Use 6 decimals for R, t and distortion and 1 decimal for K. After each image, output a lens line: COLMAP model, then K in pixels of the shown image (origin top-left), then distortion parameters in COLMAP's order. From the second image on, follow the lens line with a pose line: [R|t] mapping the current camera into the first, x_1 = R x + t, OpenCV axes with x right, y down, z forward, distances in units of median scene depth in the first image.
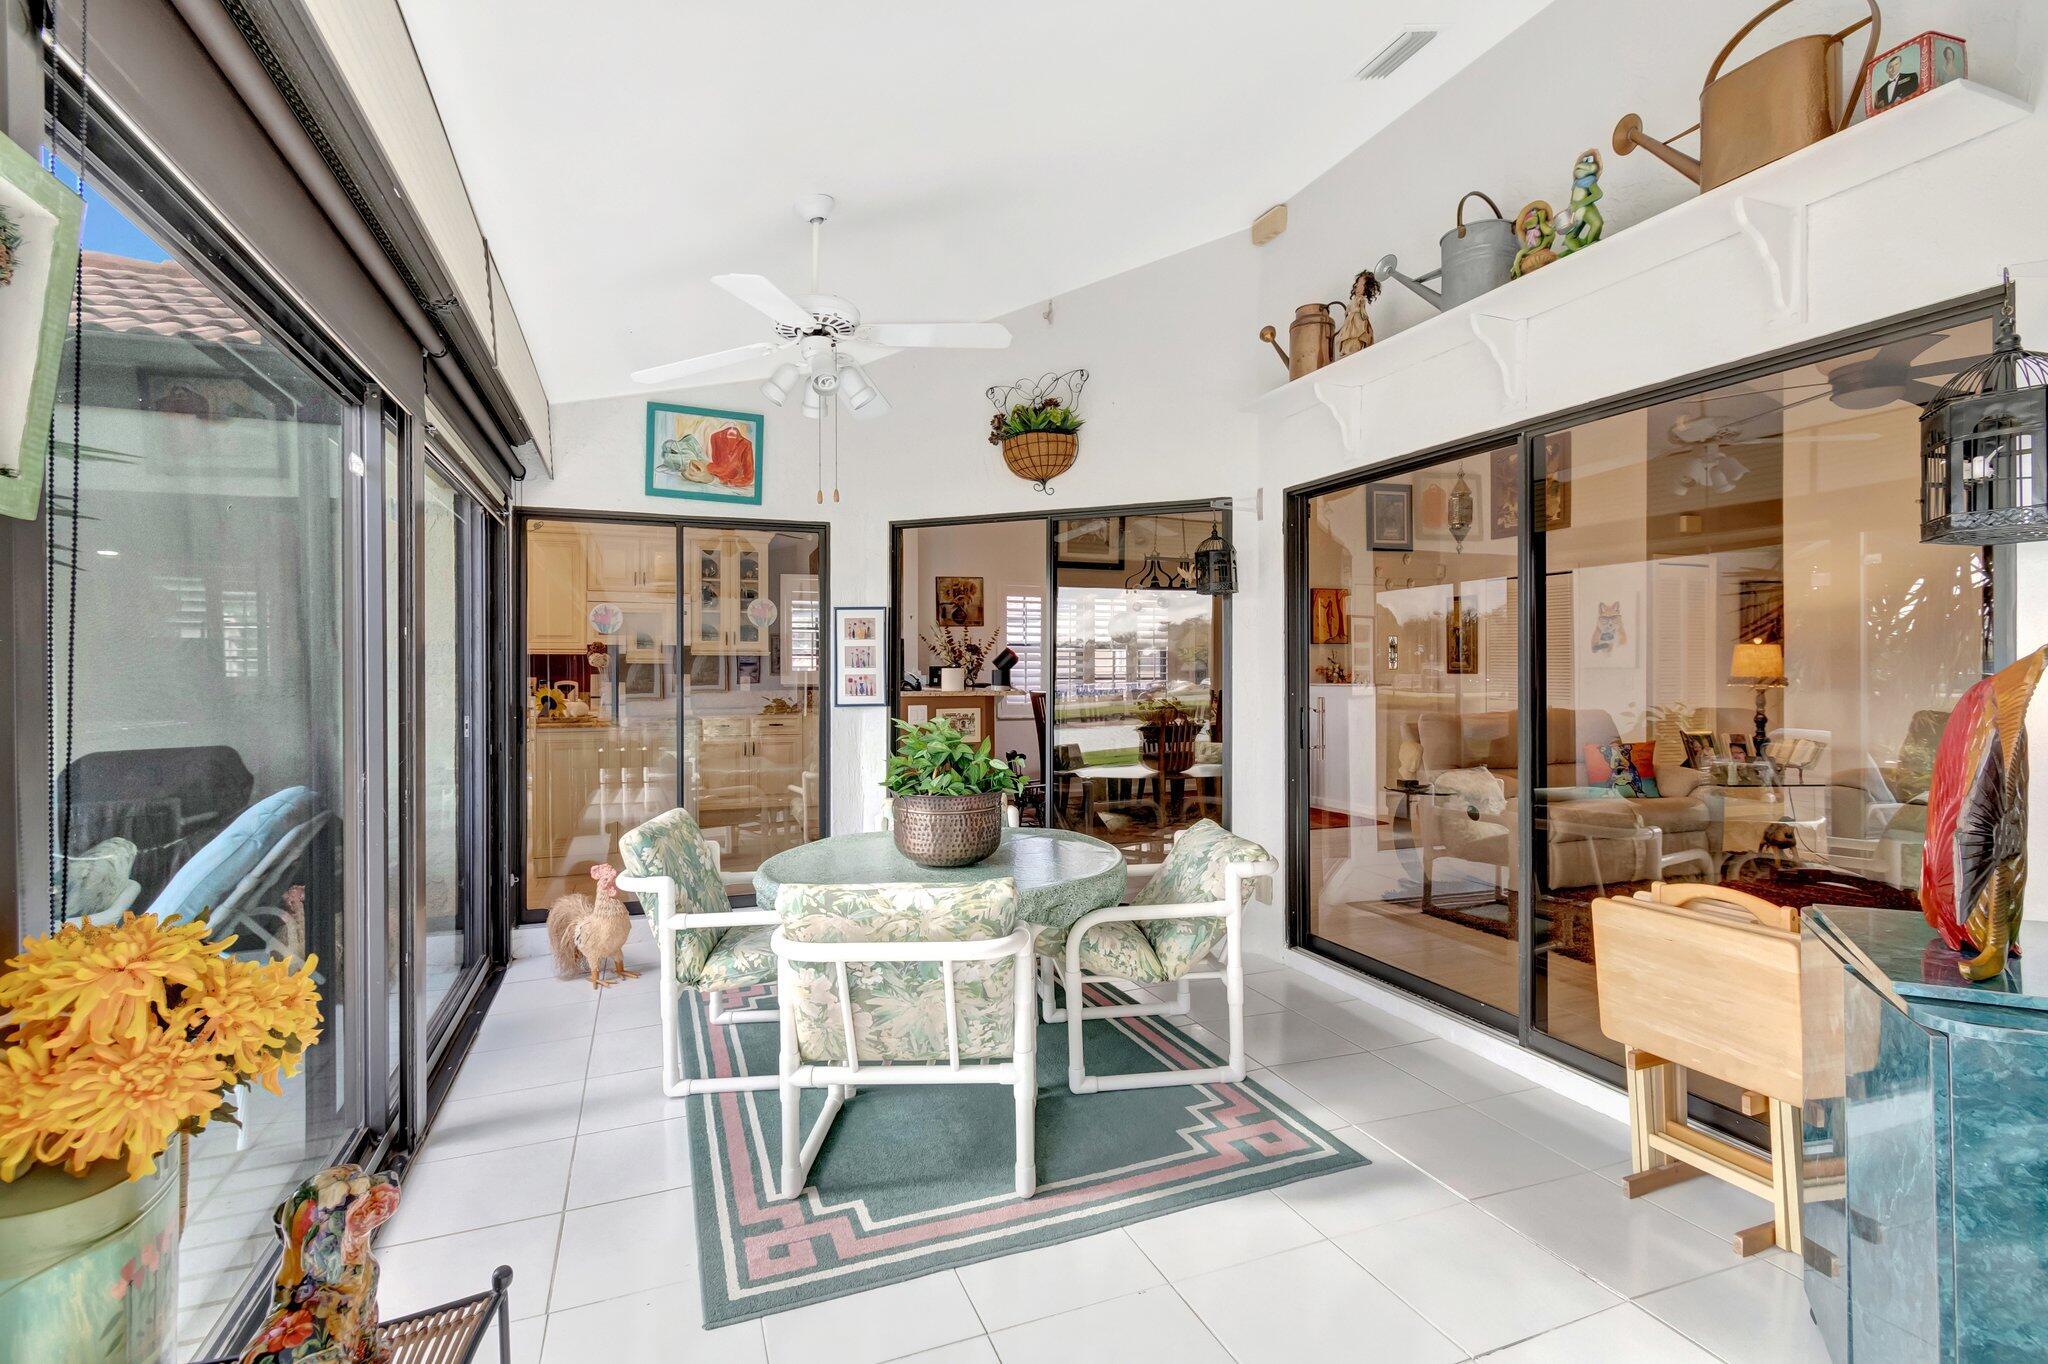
lens RADIAL K [[953.1, 0, 1013.3], [0, 953.1, 671.5], [0, 0, 1]] dist [-0.001662, -0.000508]
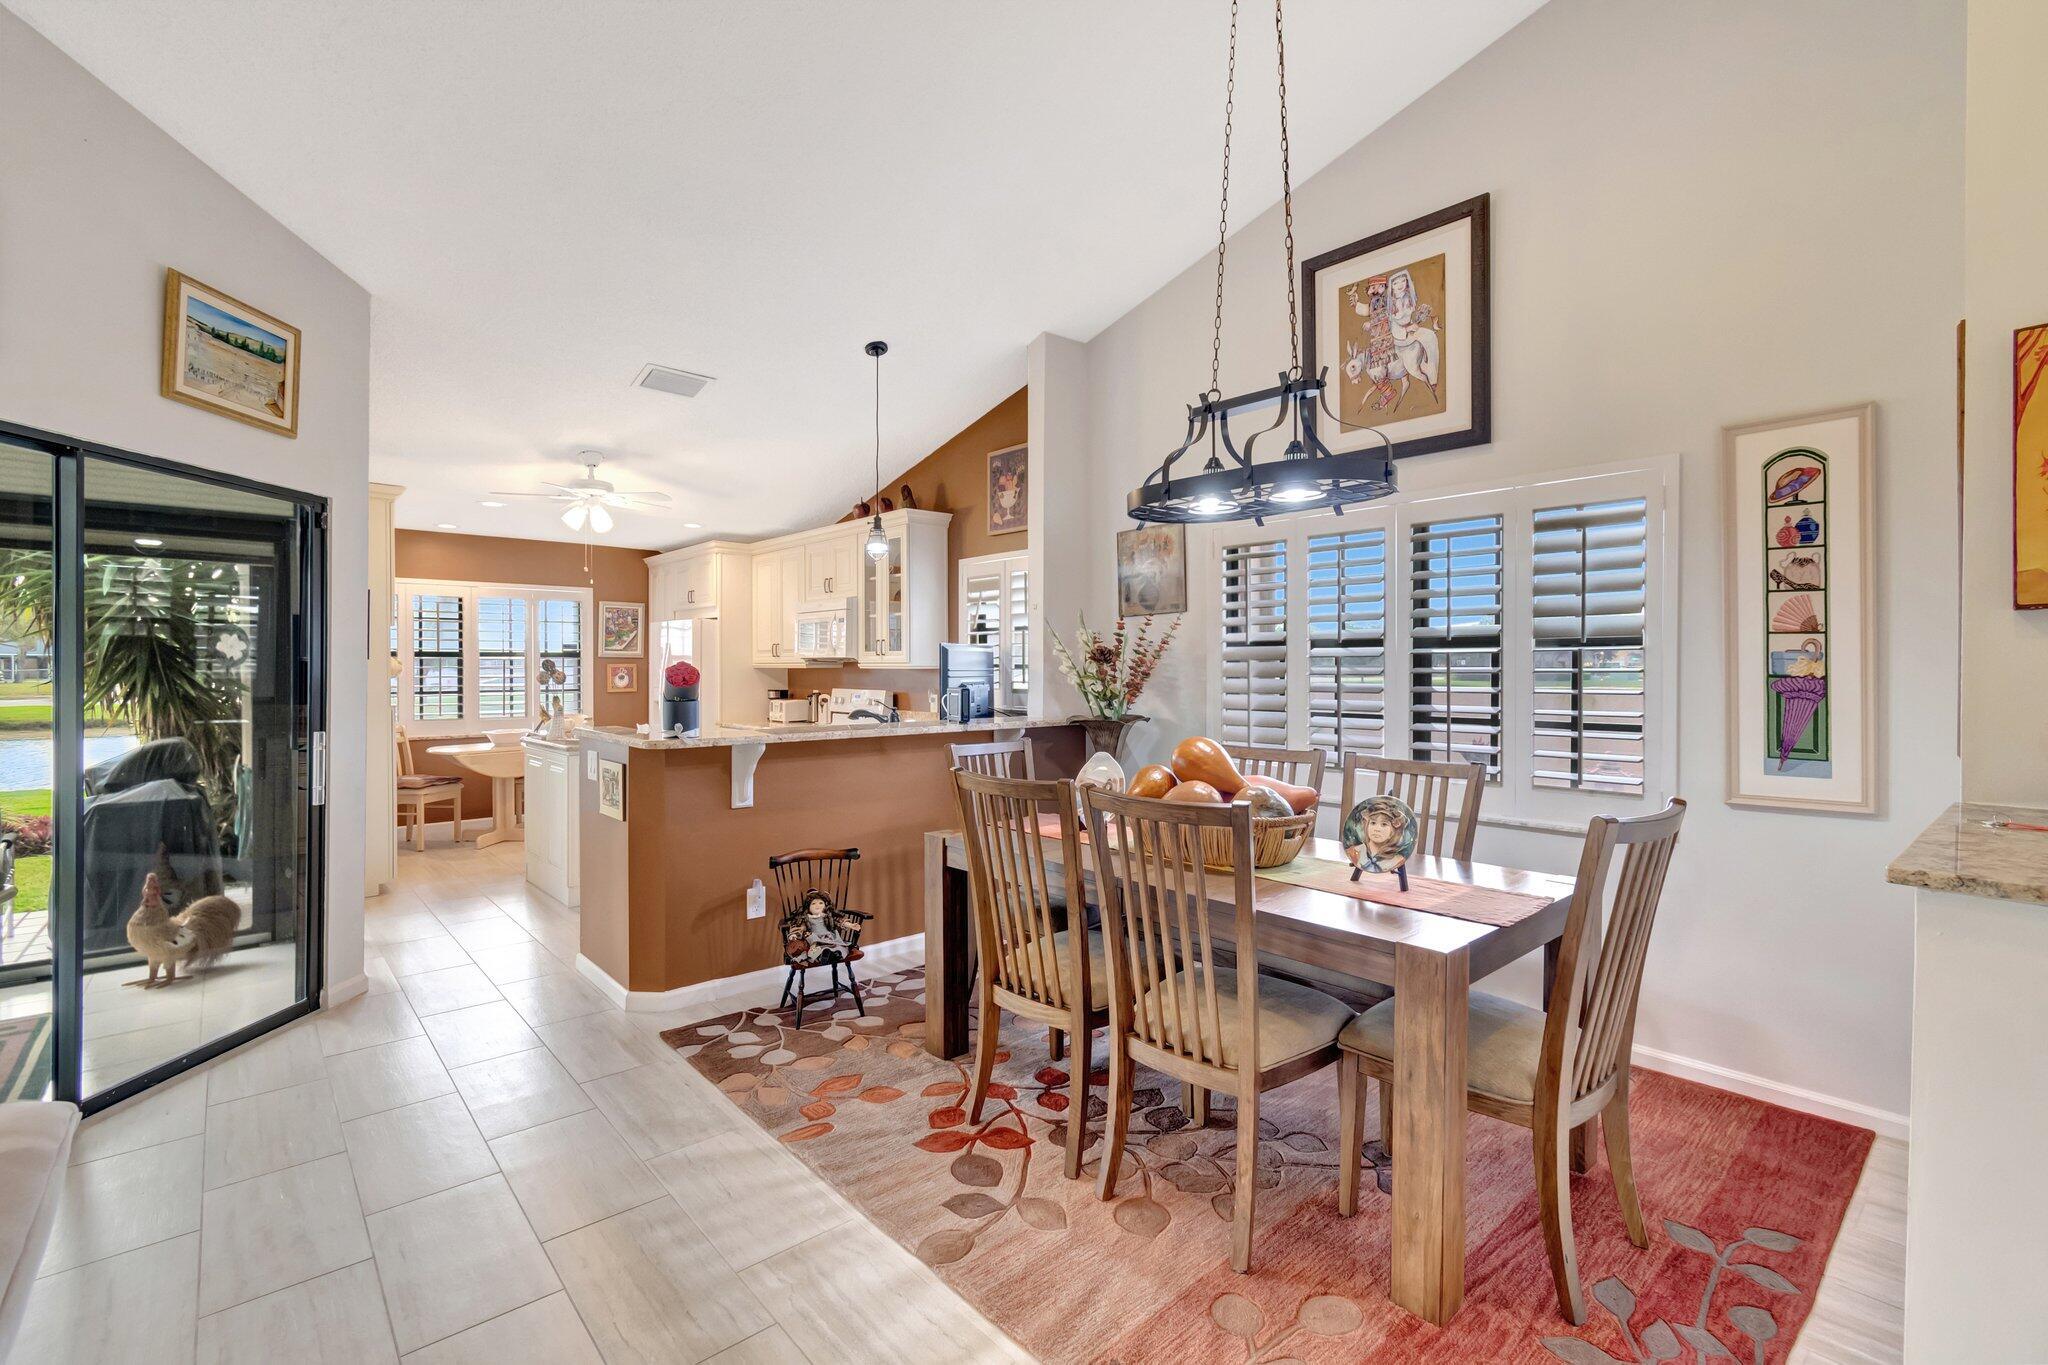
lens RADIAL K [[910.5, 0, 1007.3], [0, 910.5, 672.4], [0, 0, 1]] dist [0.002418, -0.000831]
pose [[0.340462, 0.006577, -0.940235, 0.771698], [-0.002675, 0.999978, 0.006026, -0.029581], [0.940254, 0.000464, 0.340472, 1.351420]]
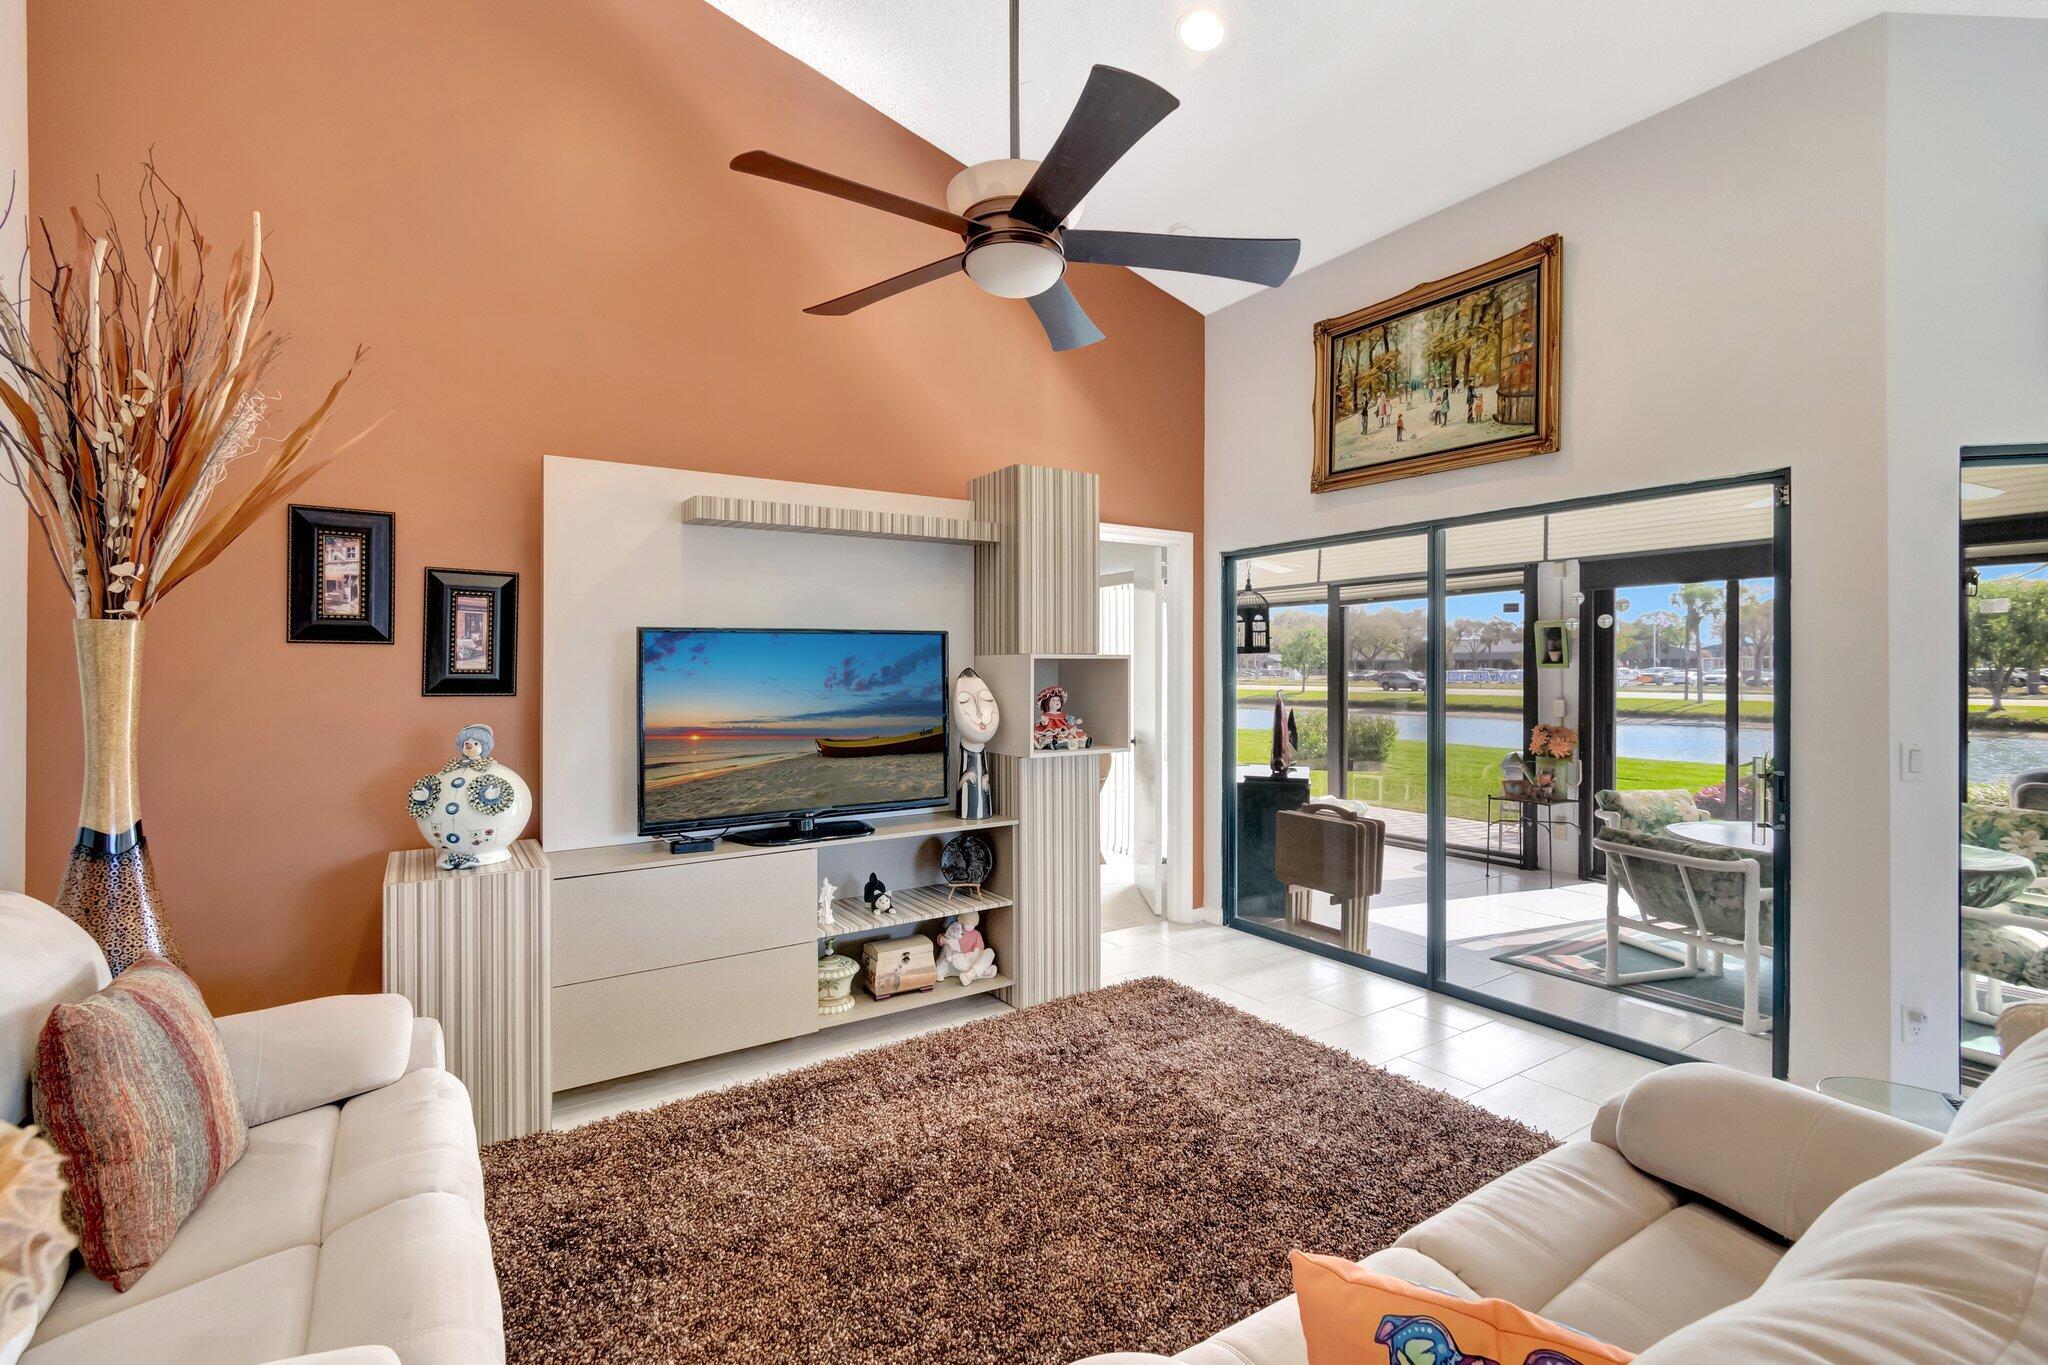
lens RADIAL K [[910.5, 0, 1016.1], [0, 910.5, 669.9], [0, 0, 1]] dist [0.002418, -0.000831]
pose [[-0.976782, 0.004134, -0.214196, 0.889845], [0.003548, 0.999989, 0.003119, -0.038795], [0.214206, 0.002287, -0.976786, 1.353356]]
